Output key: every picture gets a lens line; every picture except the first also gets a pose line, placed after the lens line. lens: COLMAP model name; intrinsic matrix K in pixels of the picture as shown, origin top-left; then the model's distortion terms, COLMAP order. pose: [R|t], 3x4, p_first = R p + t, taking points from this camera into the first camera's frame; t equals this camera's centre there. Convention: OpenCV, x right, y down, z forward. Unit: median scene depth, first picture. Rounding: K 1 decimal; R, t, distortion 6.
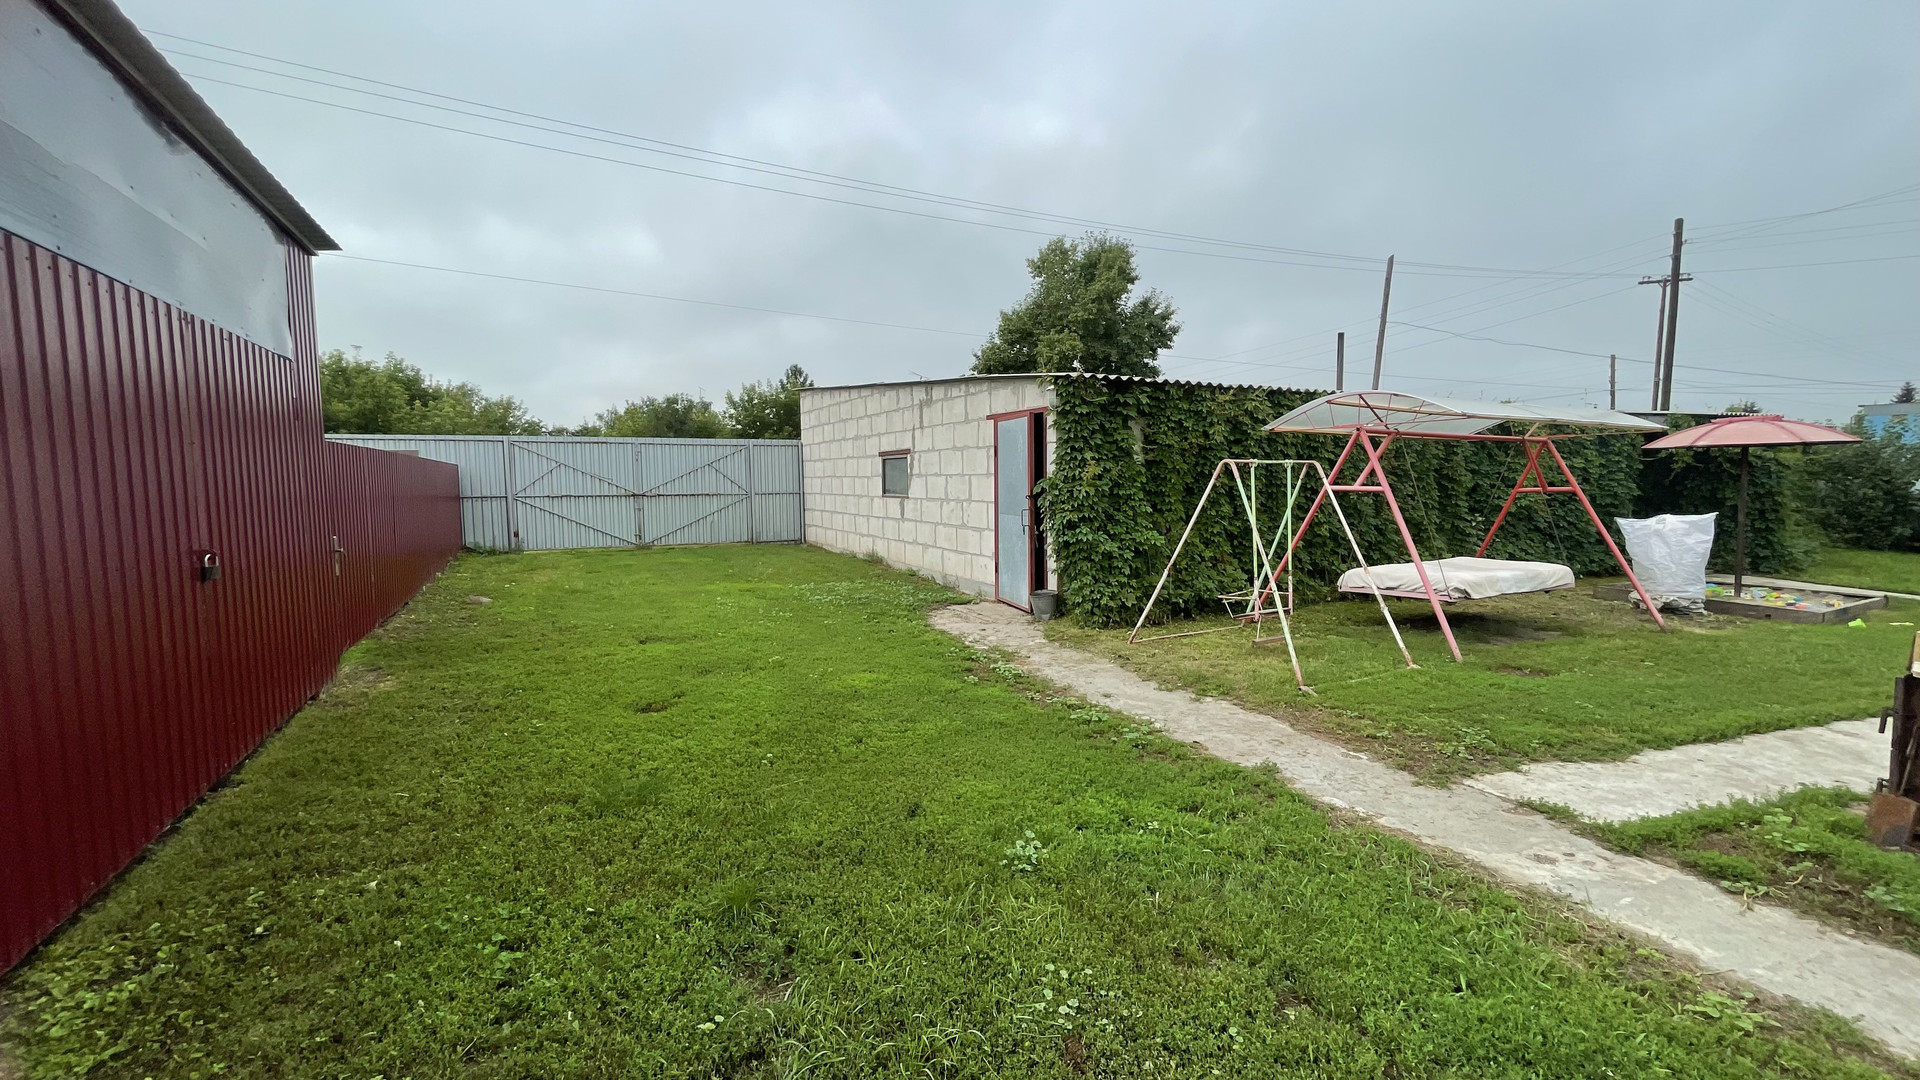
lens RADIAL K [[773.4, 0, 960.3], [0, 773.4, 538.0], [0, 0, 1]] dist [-0.004016, -0.000081]
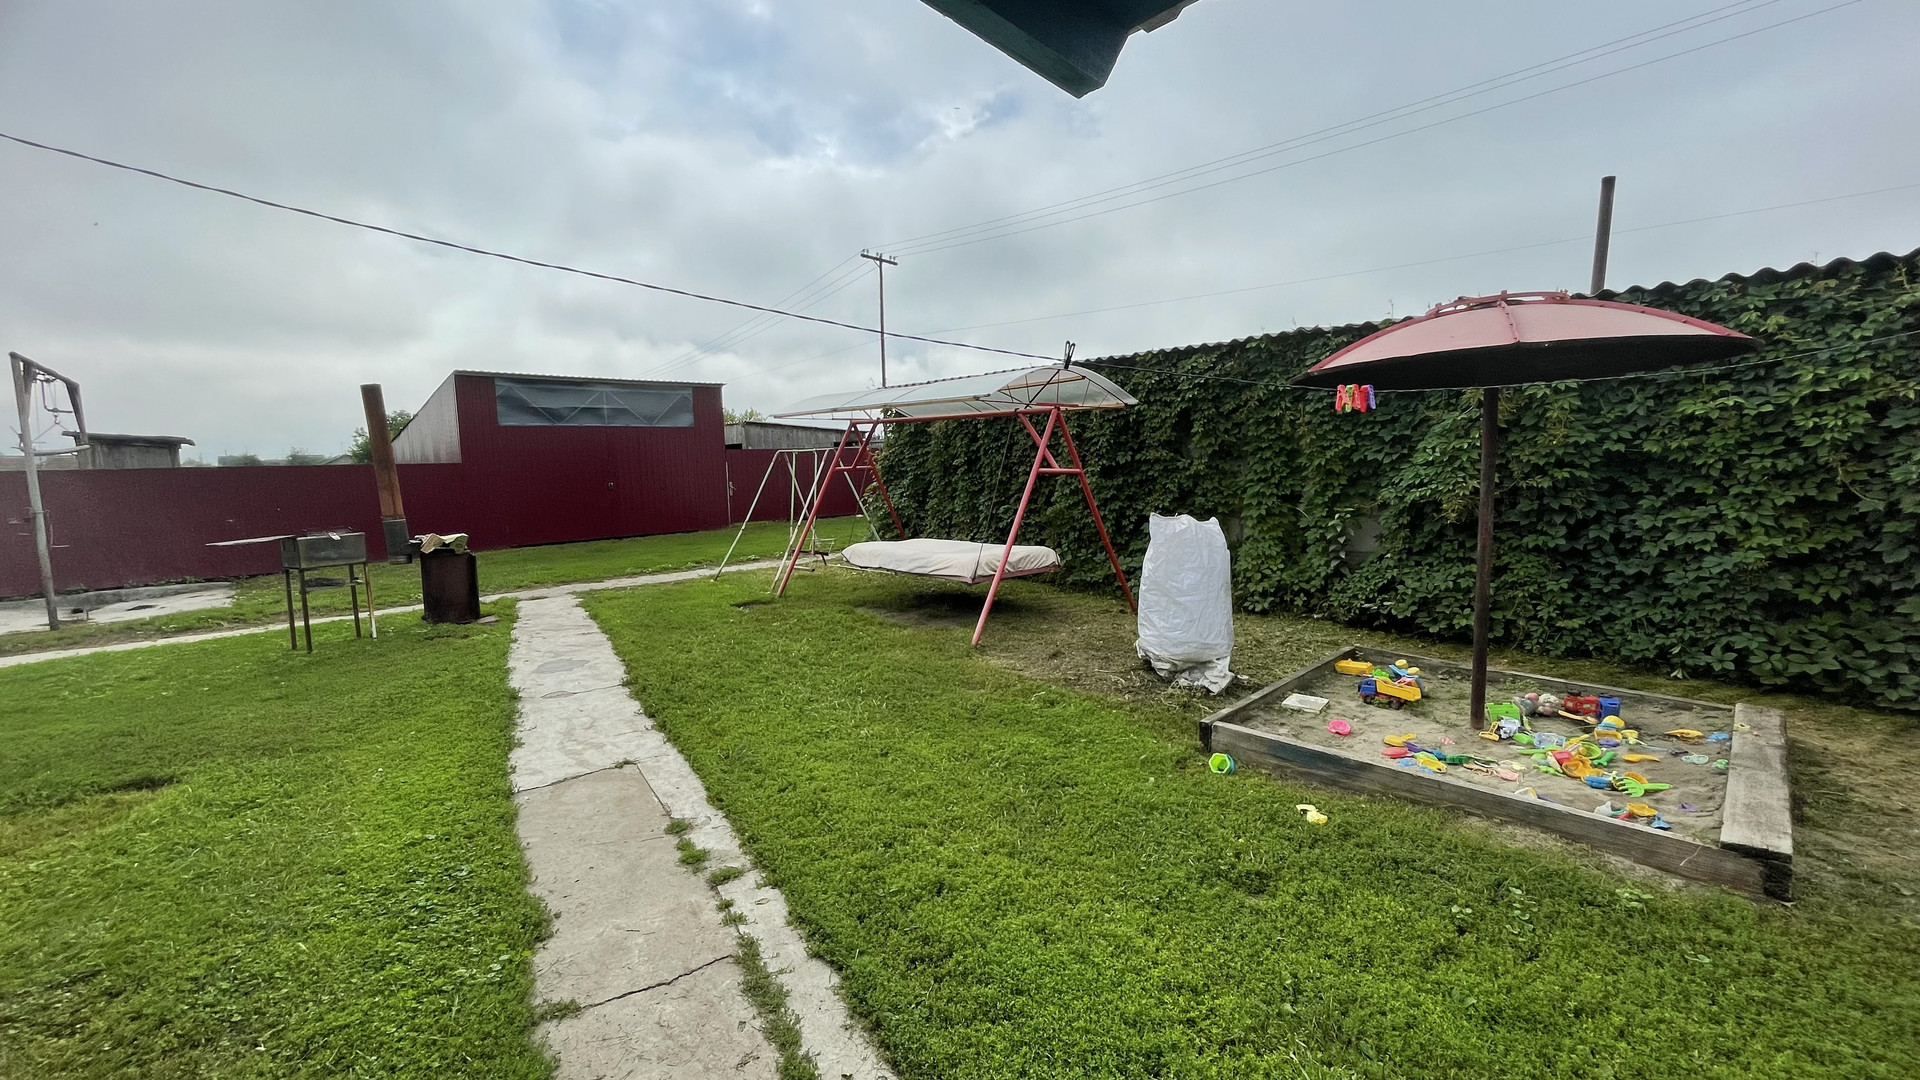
lens RADIAL K [[773.4, 0, 960.3], [0, 773.4, 538.0], [0, 0, 1]] dist [-0.004016, -0.000081]
pose [[0.279858, 0.092319, -0.955592, 2.982188], [-0.052809, 0.995339, 0.080693, -0.102595], [0.958588, 0.027881, 0.283429, 1.347722]]
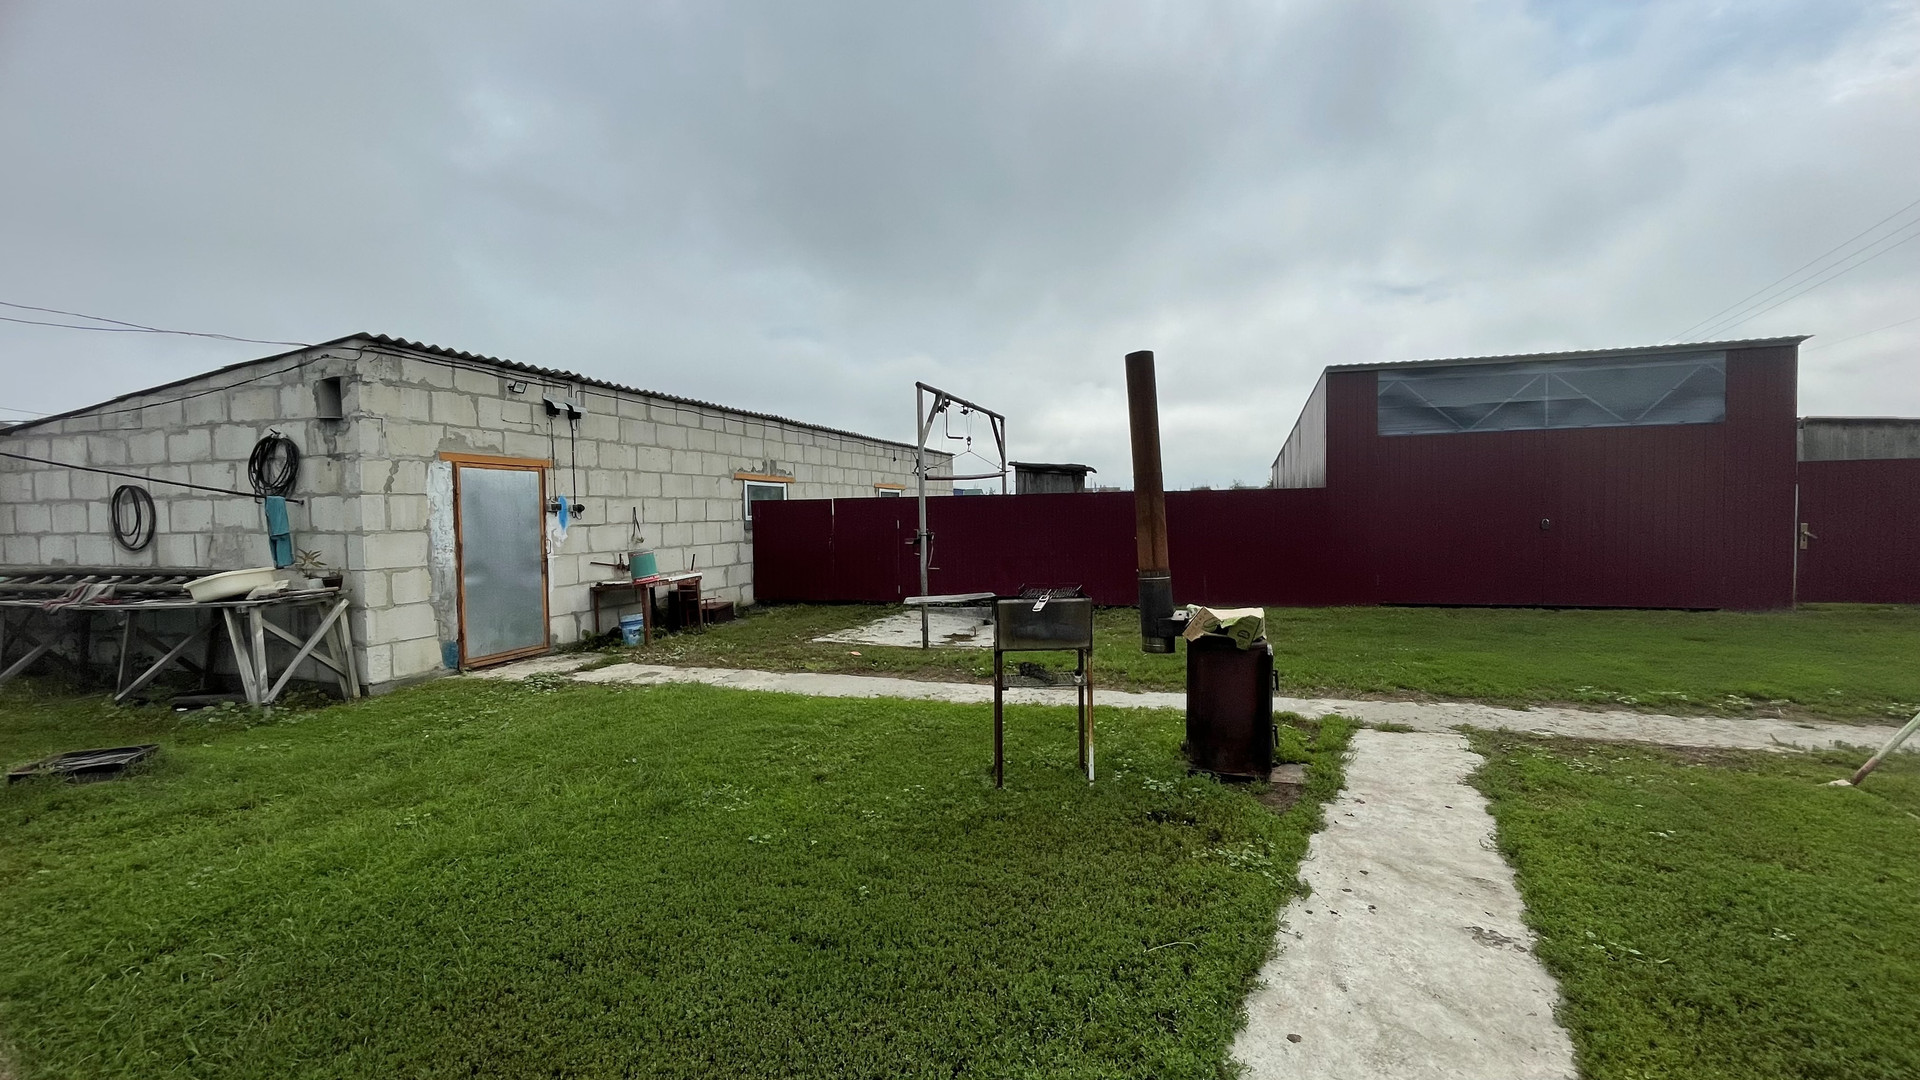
lens RADIAL K [[773.4, 0, 960.3], [0, 773.4, 538.0], [0, 0, 1]] dist [-0.004016, -0.000081]
pose [[-0.697765, 0.042074, -0.715090, 1.913587], [-0.038753, 0.994595, 0.096333, -0.077790], [0.715278, 0.094929, -0.692363, 1.149689]]
